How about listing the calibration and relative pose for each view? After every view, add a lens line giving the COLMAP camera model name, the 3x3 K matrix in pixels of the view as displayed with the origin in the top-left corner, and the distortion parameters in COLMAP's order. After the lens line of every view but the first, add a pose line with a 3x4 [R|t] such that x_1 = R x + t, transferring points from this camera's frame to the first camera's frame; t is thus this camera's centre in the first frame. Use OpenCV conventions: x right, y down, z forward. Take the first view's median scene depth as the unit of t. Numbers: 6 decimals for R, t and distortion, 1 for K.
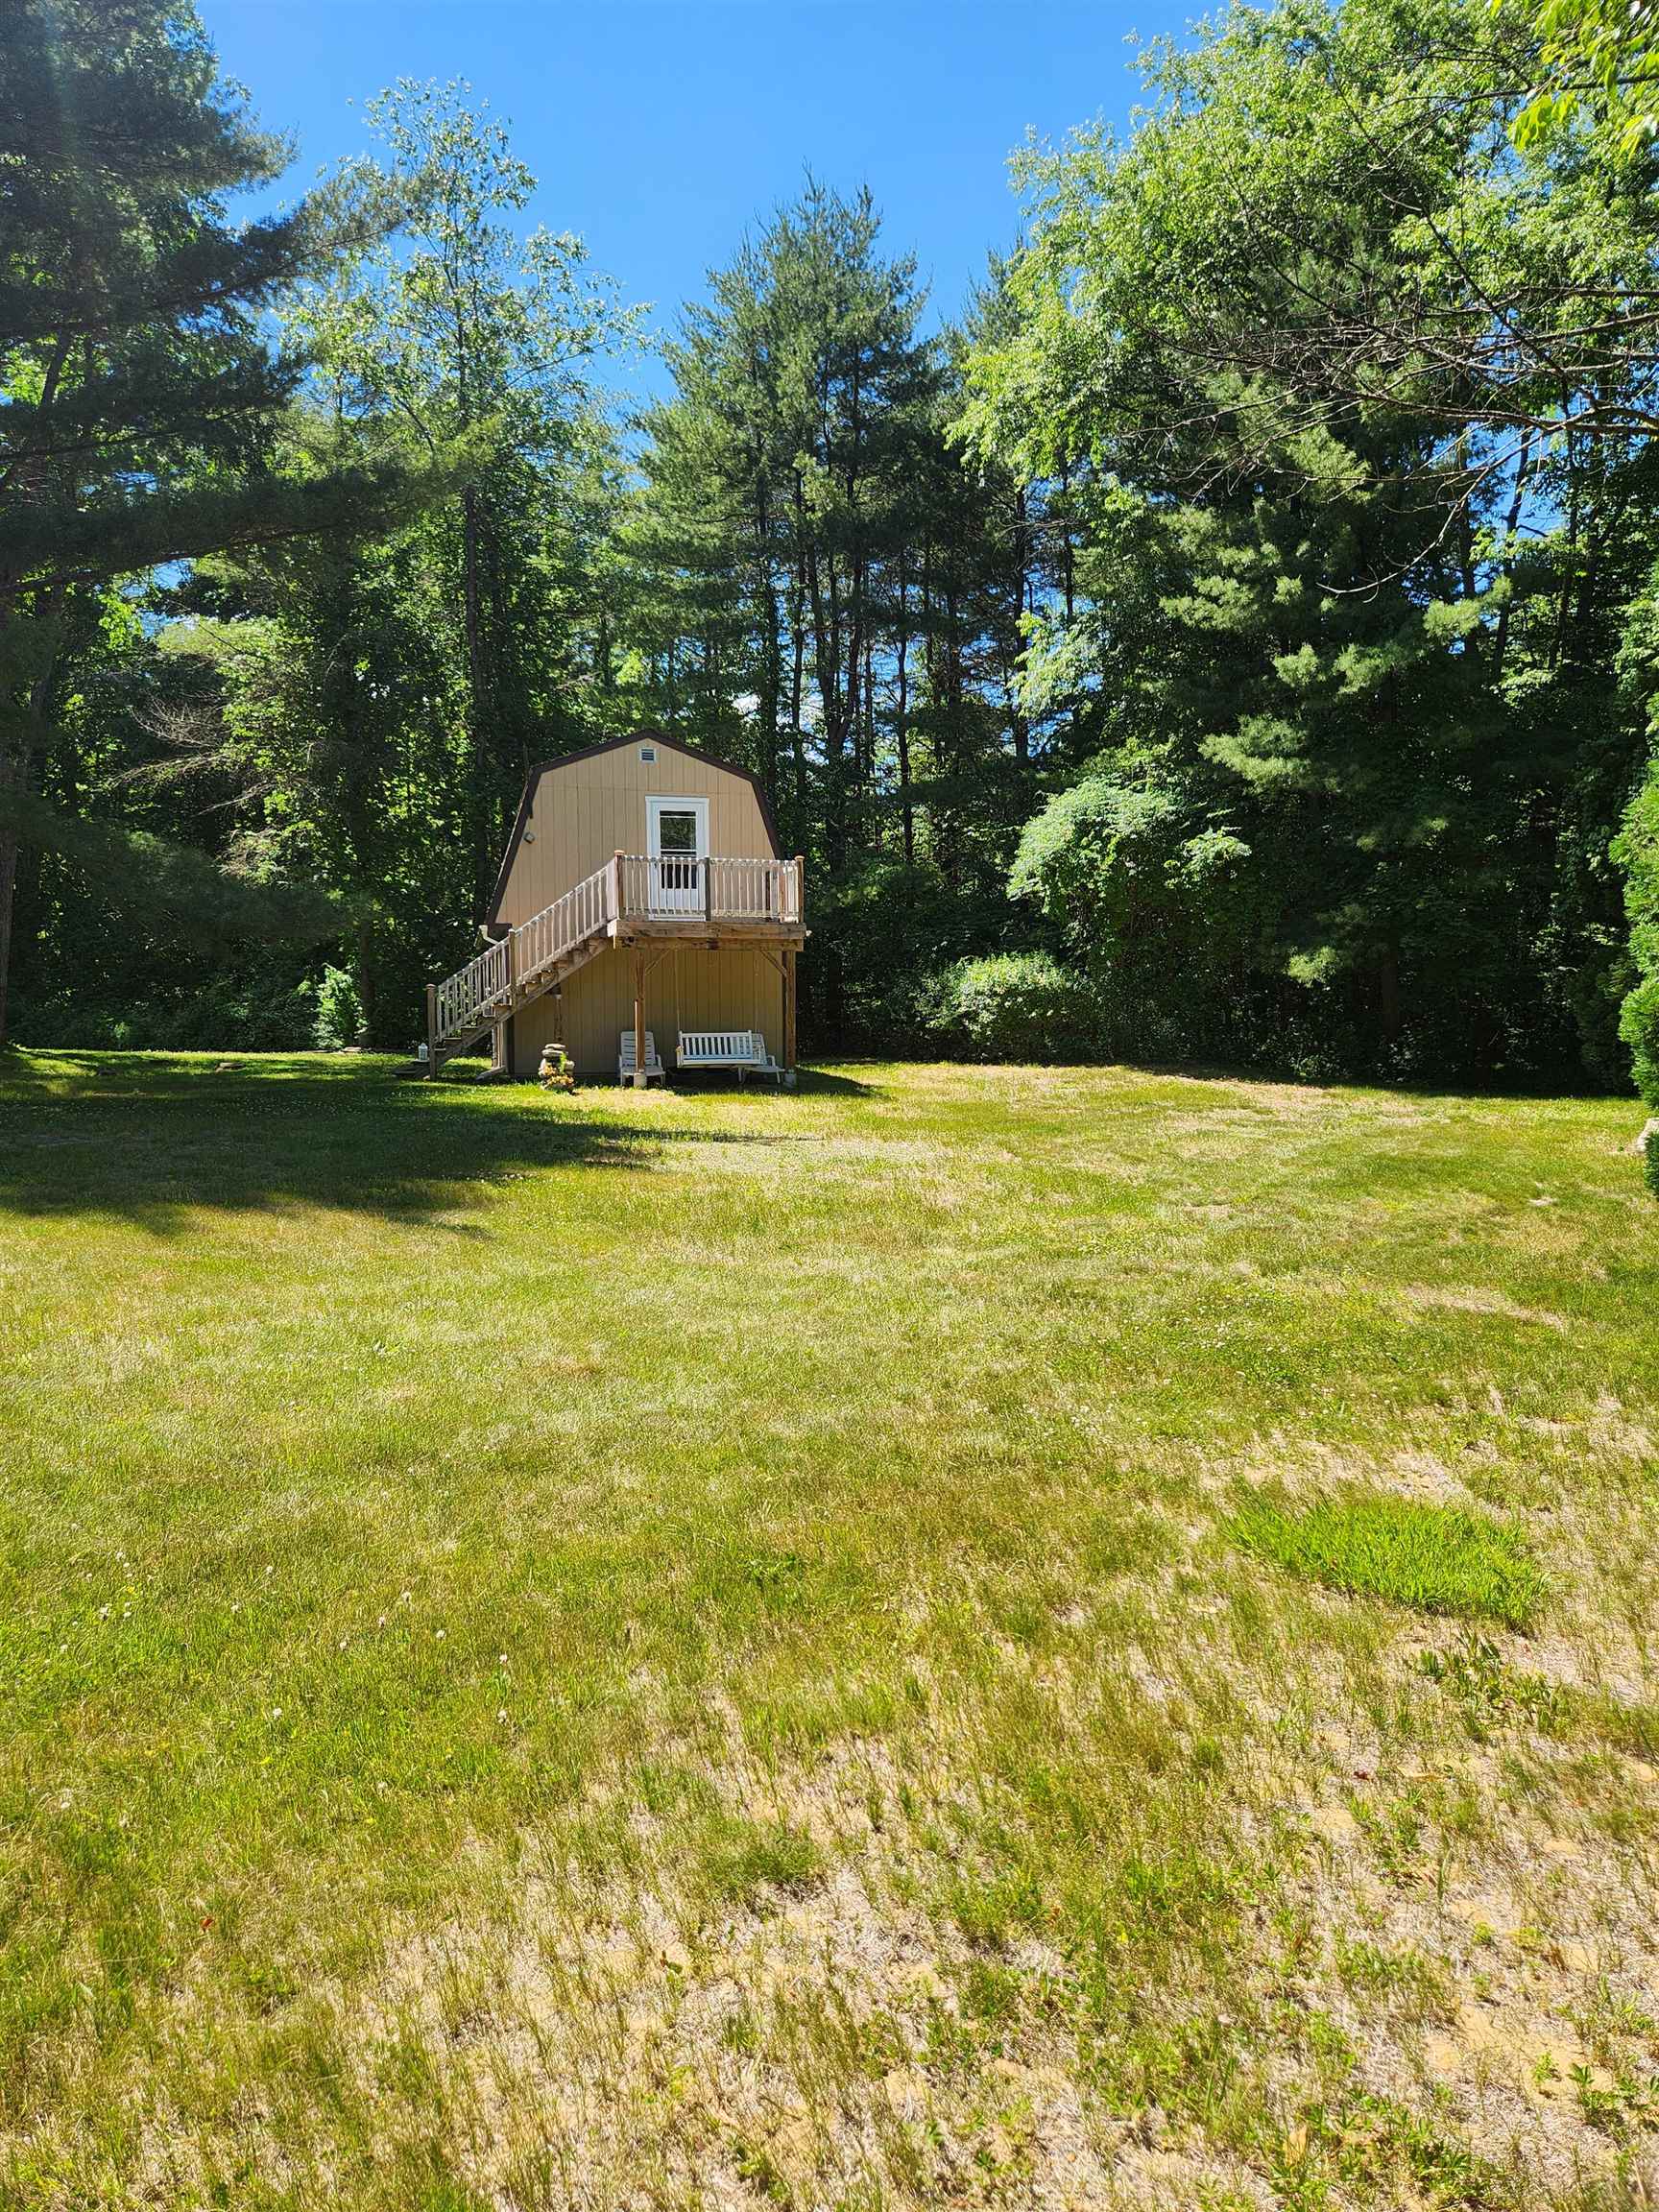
lens RADIAL K [[1496.5, 0, 832.4], [0, 1496.5, 1102.3], [0, 0, 1]] dist [0.009681, -0.007365]
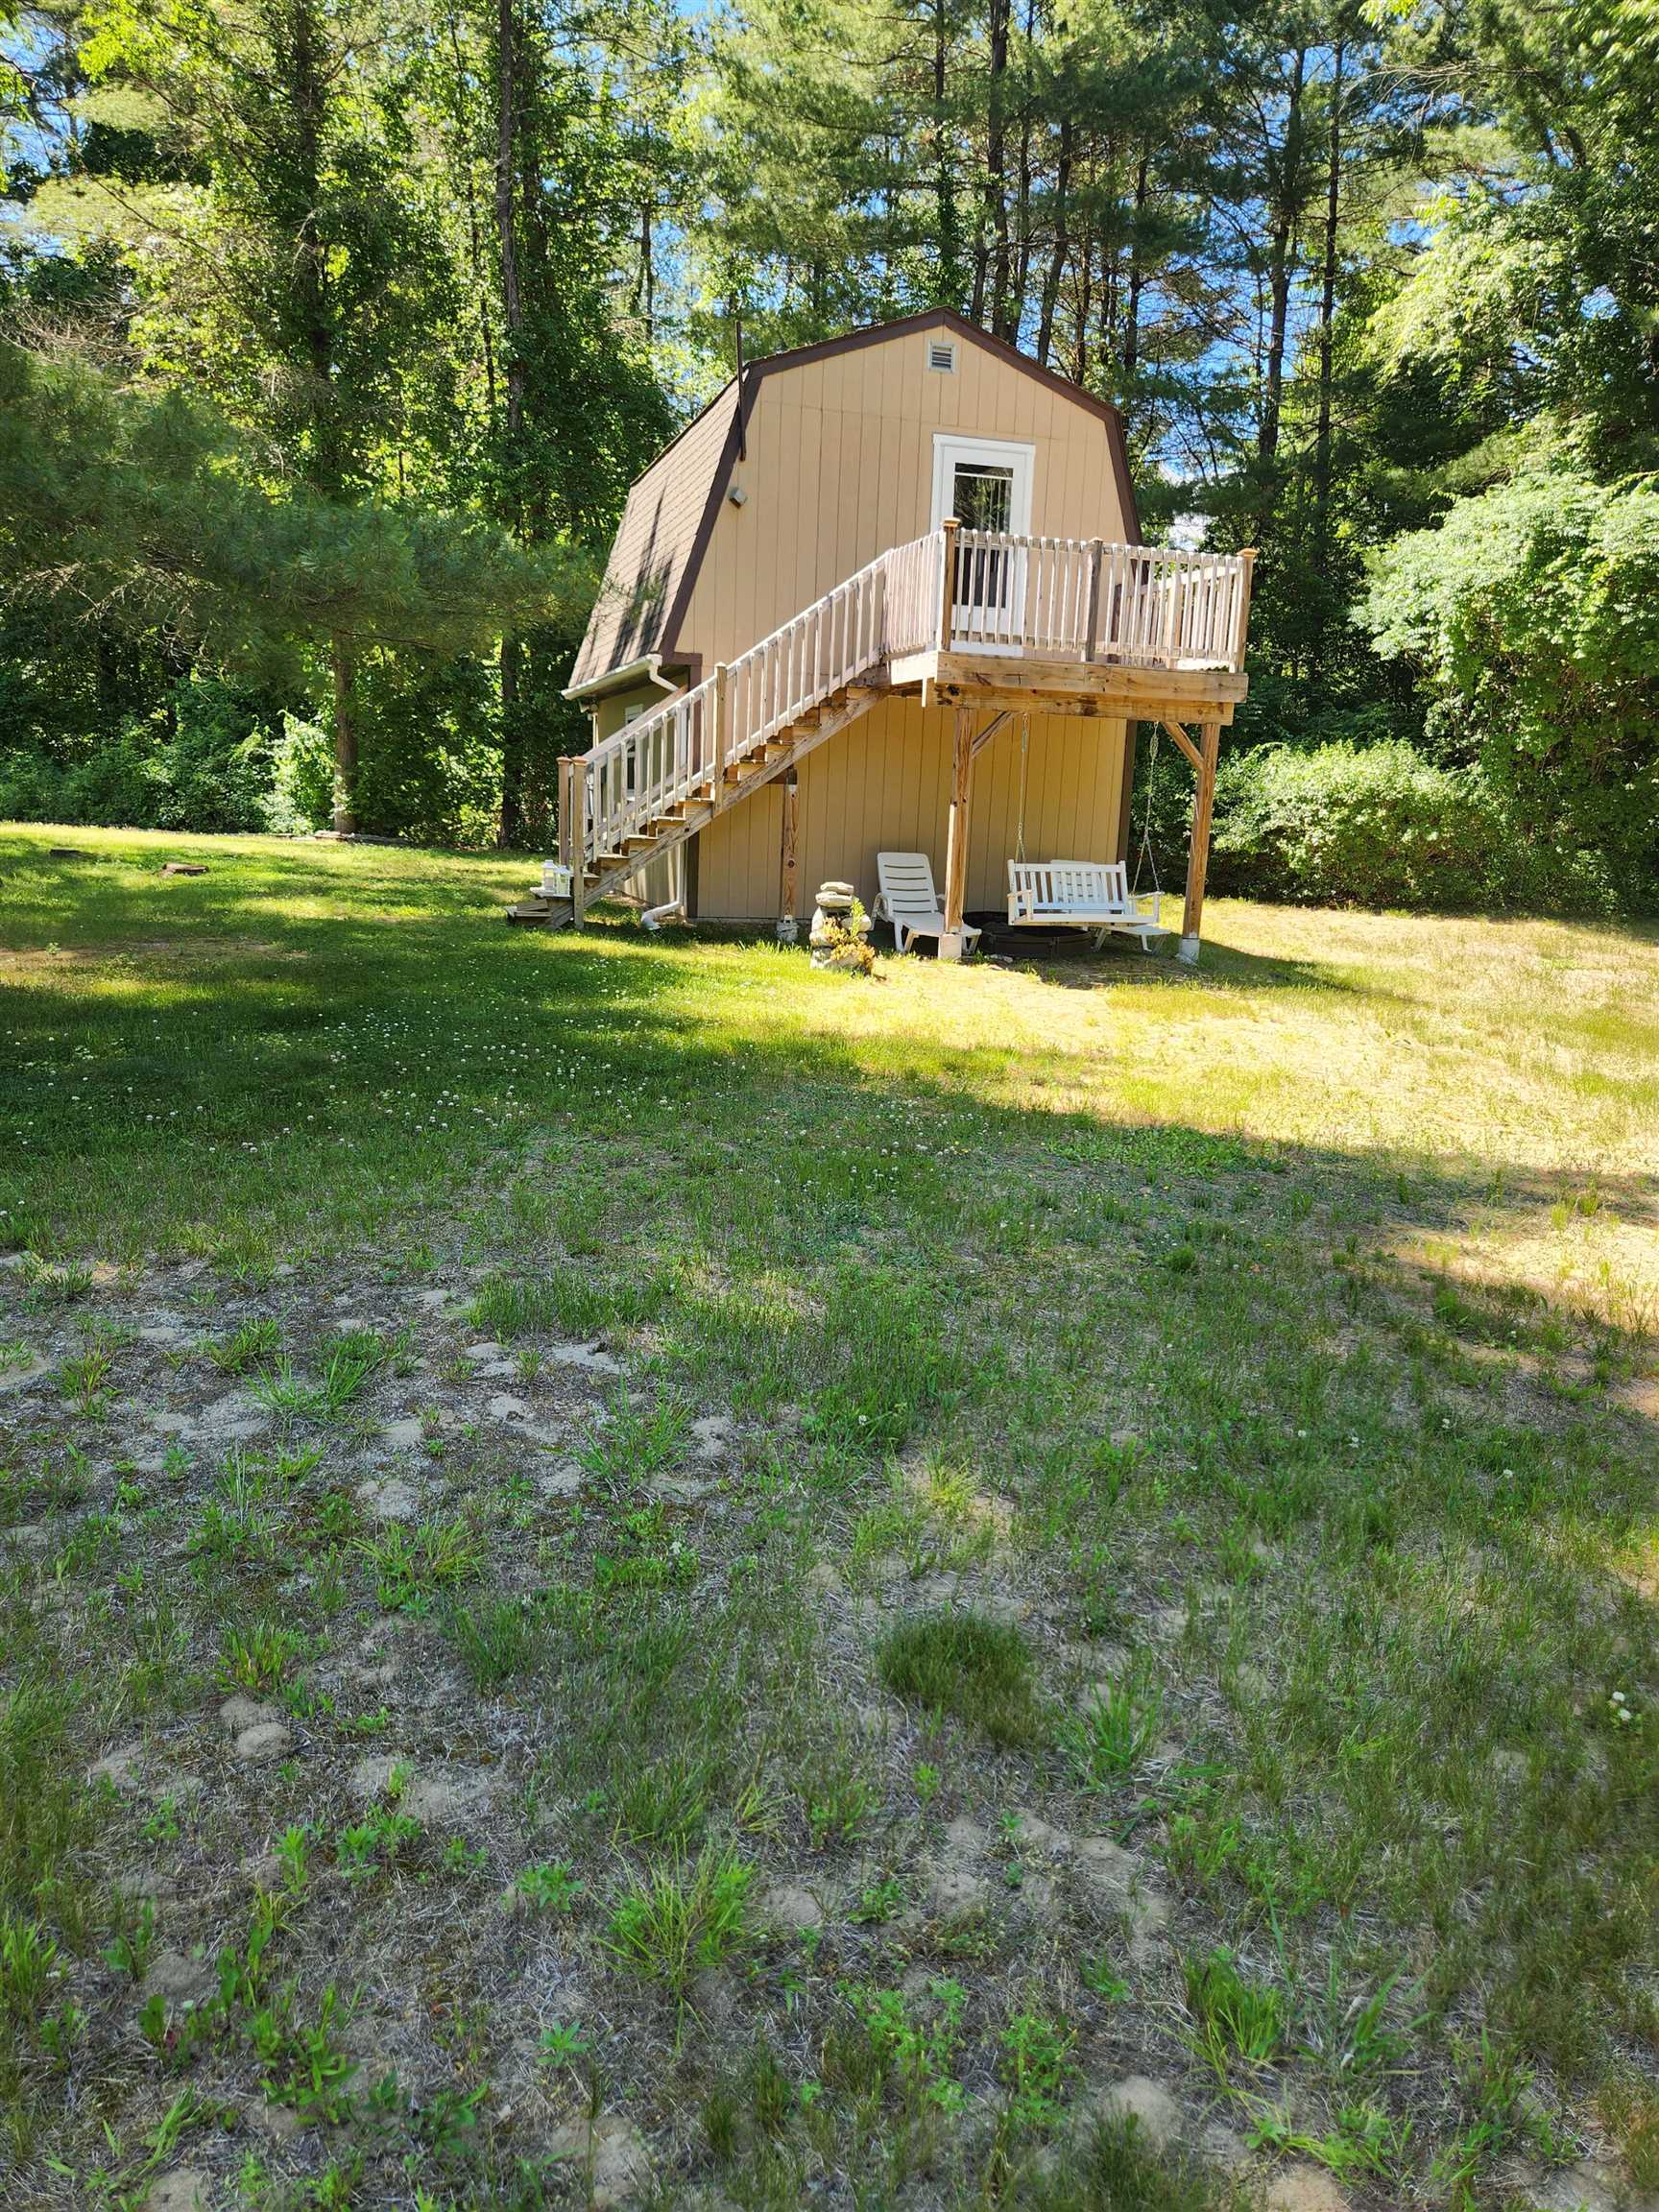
lens RADIAL K [[1496.5, 0, 827.3], [0, 1496.5, 1110.8], [0, 0, 1]] dist [0.009681, -0.007365]
pose [[0.997528, 0.028727, 0.064126, -0.162099], [-0.038046, 0.988076, 0.149195, -0.027739], [-0.059075, -0.151266, 0.986726, 0.333187]]
